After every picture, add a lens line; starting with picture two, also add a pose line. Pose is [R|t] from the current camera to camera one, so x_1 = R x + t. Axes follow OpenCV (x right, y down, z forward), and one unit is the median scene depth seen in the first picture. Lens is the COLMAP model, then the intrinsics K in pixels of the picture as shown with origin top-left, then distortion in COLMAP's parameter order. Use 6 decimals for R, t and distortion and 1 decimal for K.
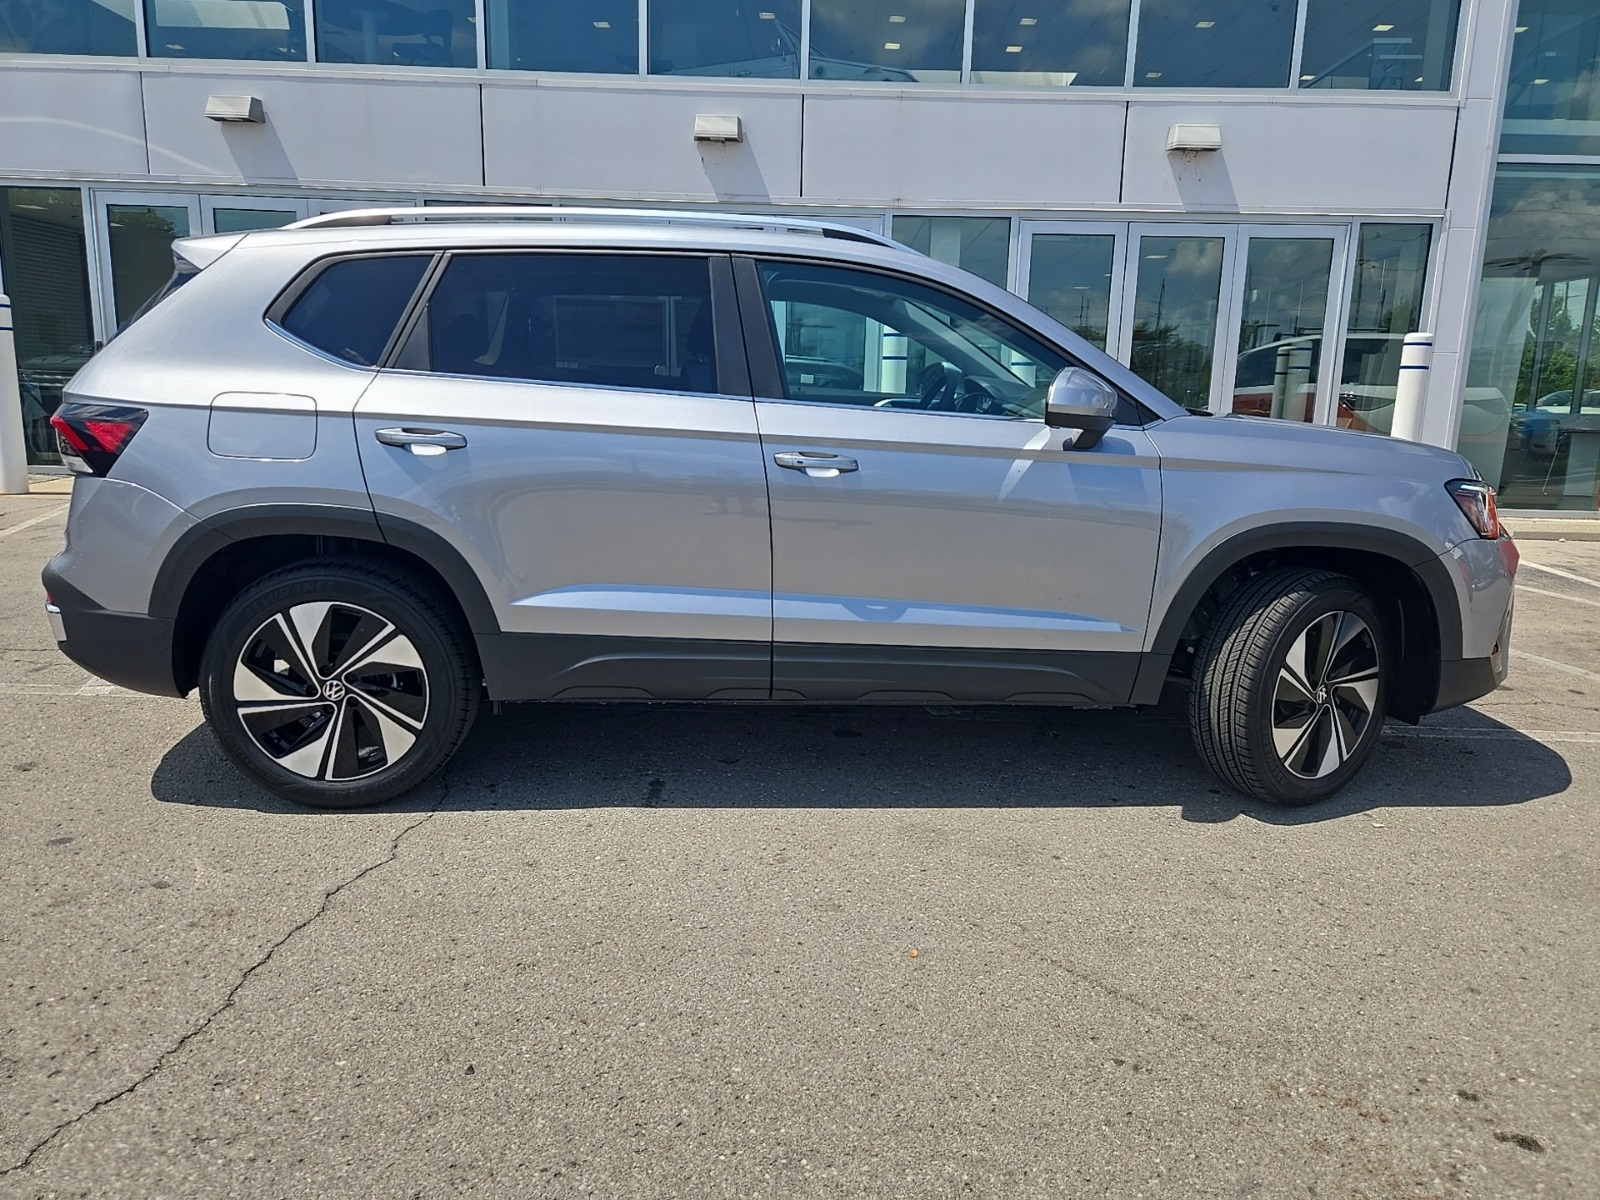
lens RADIAL K [[1096.0, 0, 810.5], [0, 1096.0, 595.5], [0, 0, 1]] dist [0.072583, -0.059834]
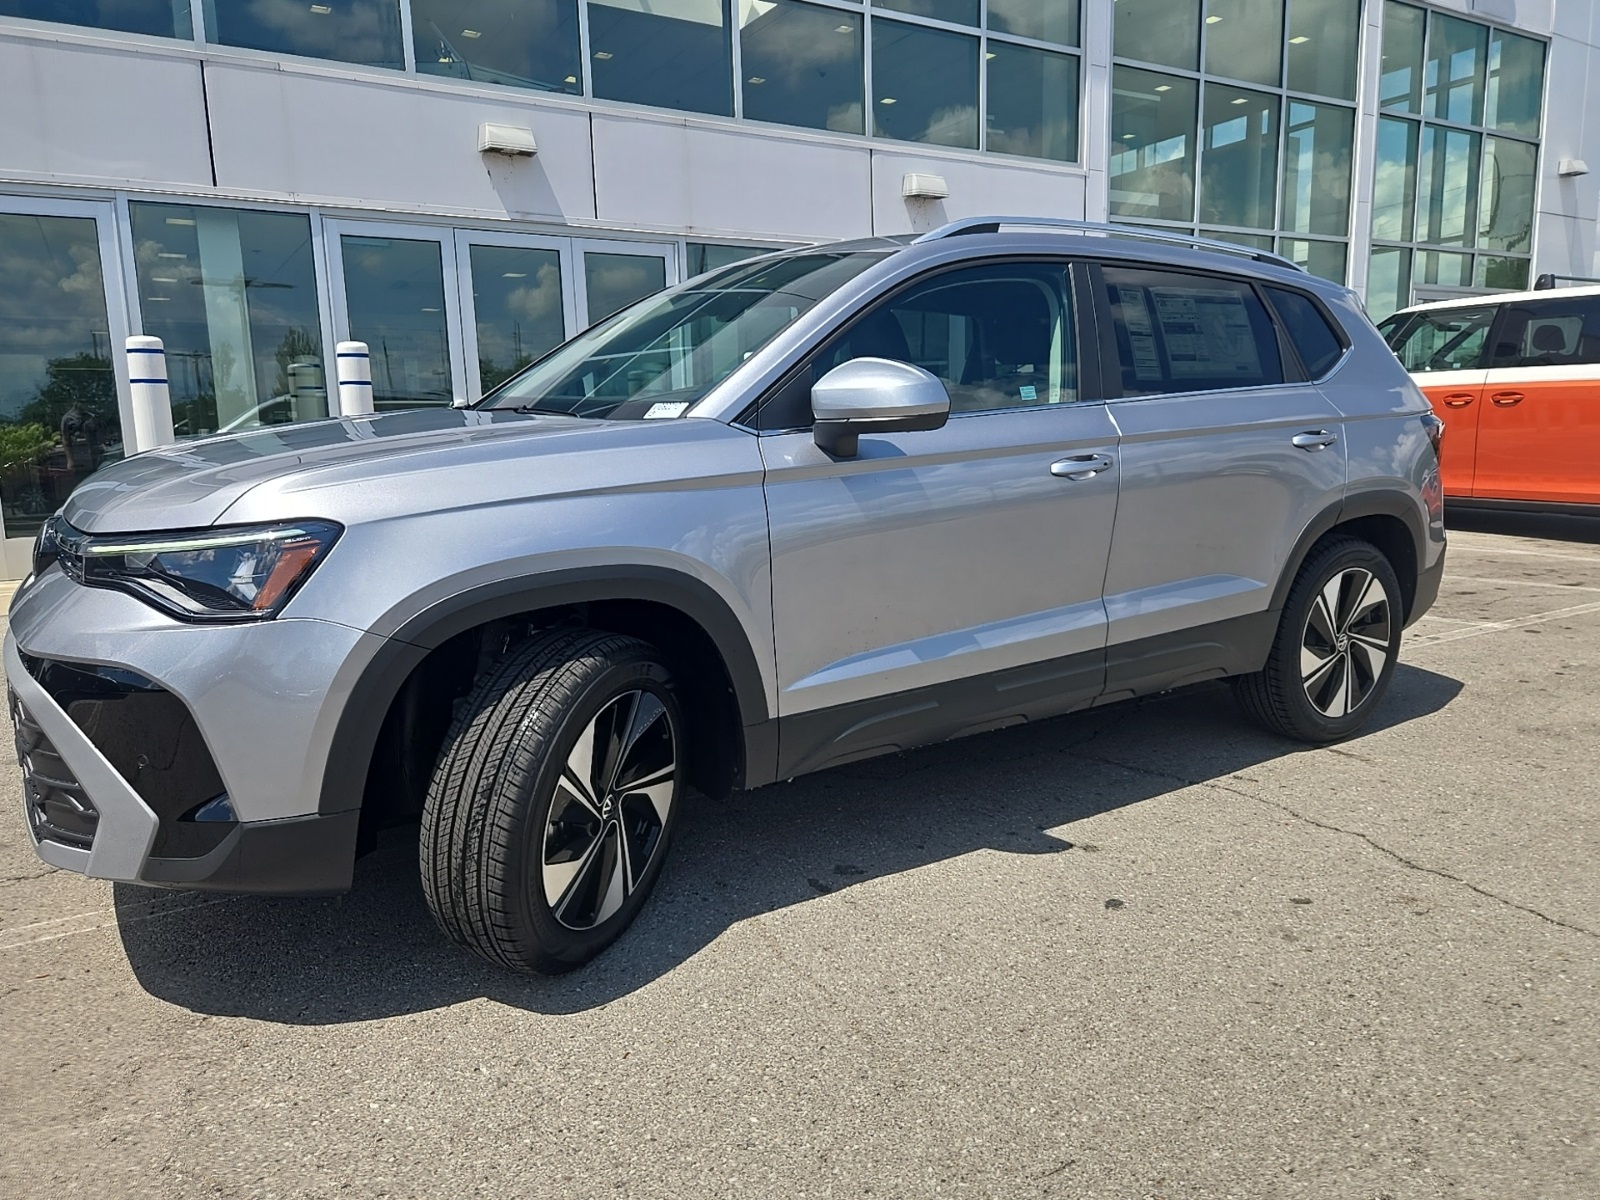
lens RADIAL K [[1120.7, 0, 836.0], [0, 1120.7, 604.1], [0, 0, 1]] dist [0.070759, -0.066737]
pose [[0.843013, -0.130791, 0.521750, -1.155550], [0.144438, 0.989405, 0.014647, -0.056237], [-0.518138, 0.063013, 0.852973, 0.262627]]
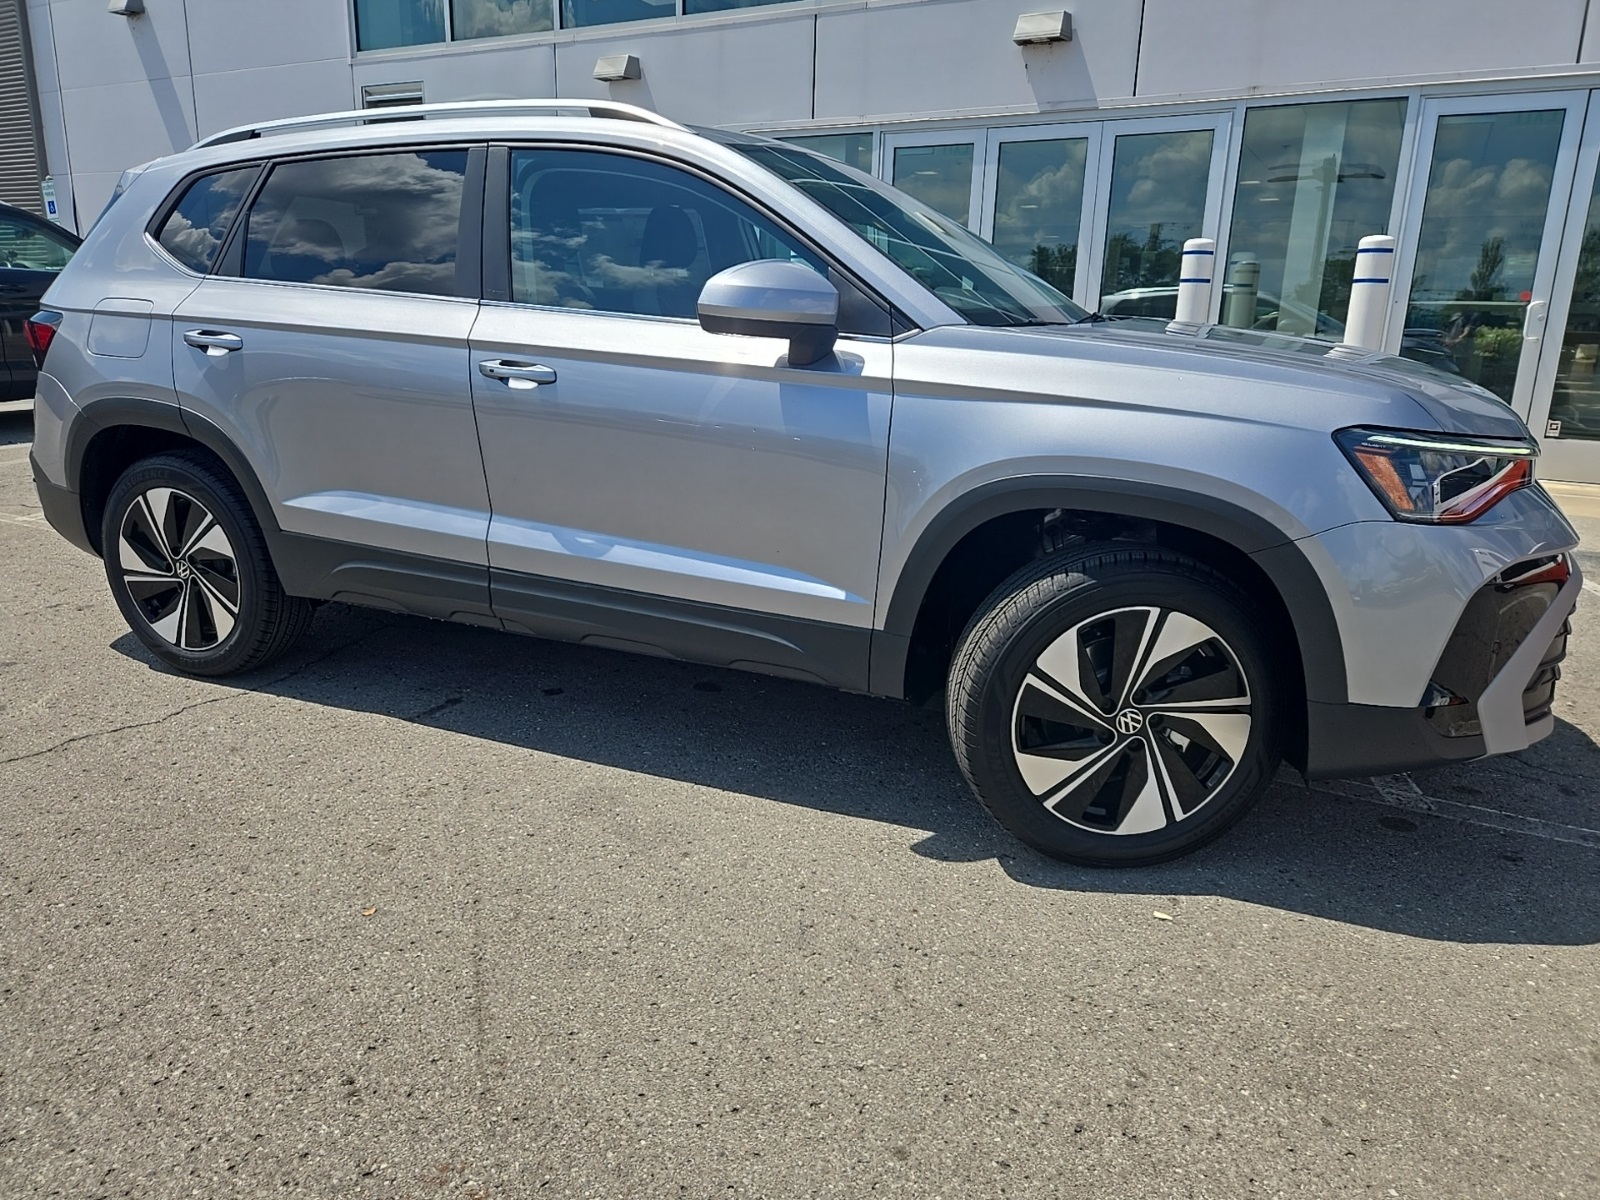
lens RADIAL K [[1096.9, 0, 791.3], [0, 1096.9, 605.0], [0, 0, 1]] dist [0.045533, -0.028557]
pose [[0.880011, 0.117302, -0.460241, 0.605928], [-0.092043, 0.992771, 0.077037, -0.020535], [0.465950, -0.025432, 0.884445, 0.282283]]
